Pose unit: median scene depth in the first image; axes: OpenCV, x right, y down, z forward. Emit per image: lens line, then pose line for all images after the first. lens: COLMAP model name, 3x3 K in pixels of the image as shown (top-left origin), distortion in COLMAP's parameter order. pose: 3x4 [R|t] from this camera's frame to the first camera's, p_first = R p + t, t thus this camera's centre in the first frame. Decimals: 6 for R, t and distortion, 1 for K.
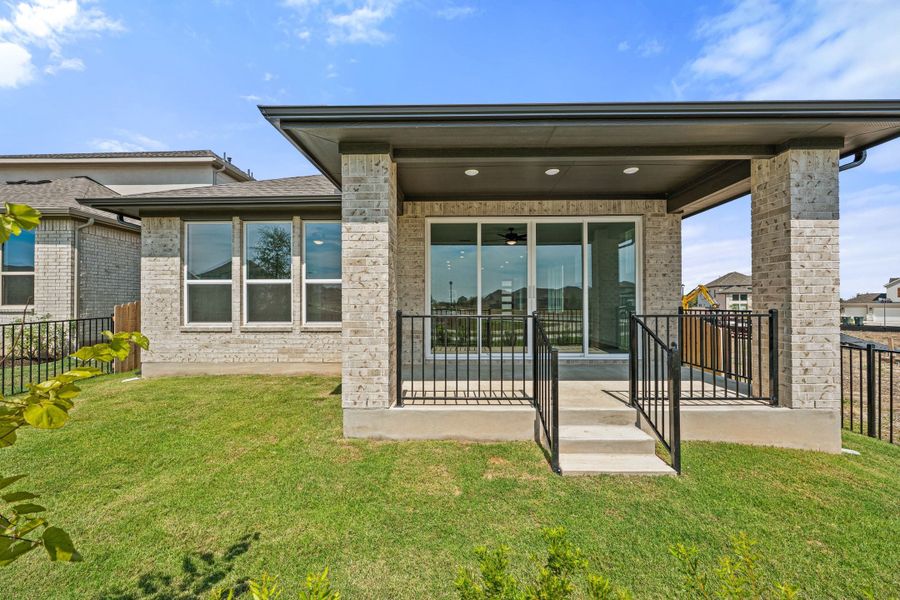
lens RADIAL K [[363.8, 0, 469.1], [0, 363.8, 301.7], [0, 0, 1]] dist [-0.002329, 0.000553]
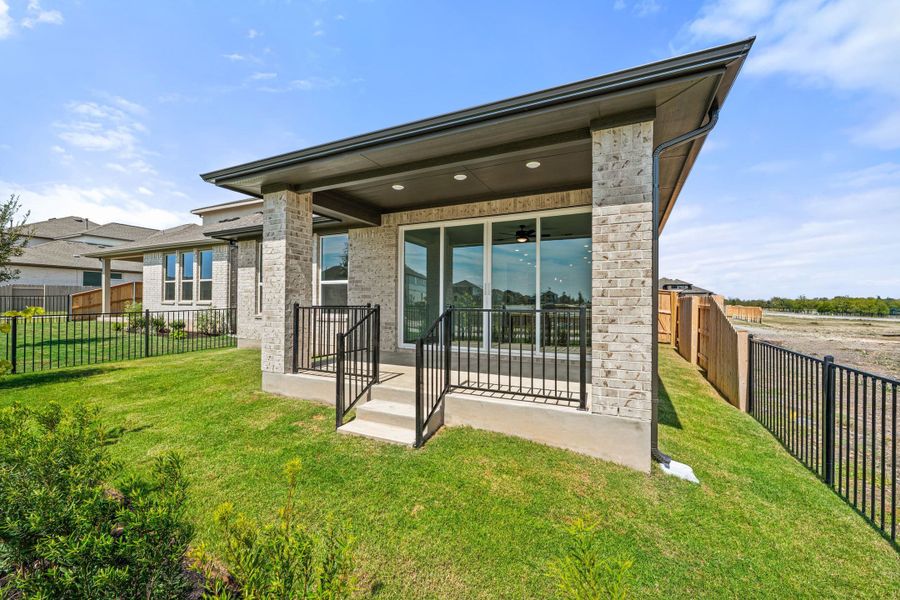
lens RADIAL K [[363.8, 0, 447.9], [0, 363.8, 302.3], [0, 0, 1]] dist [-0.002329, 0.000553]
pose [[0.904860, 0.005900, -0.425668, 0.535243], [-0.002875, 0.999966, 0.007750, 0.004385], [0.425700, -0.005789, 0.904846, 0.006524]]
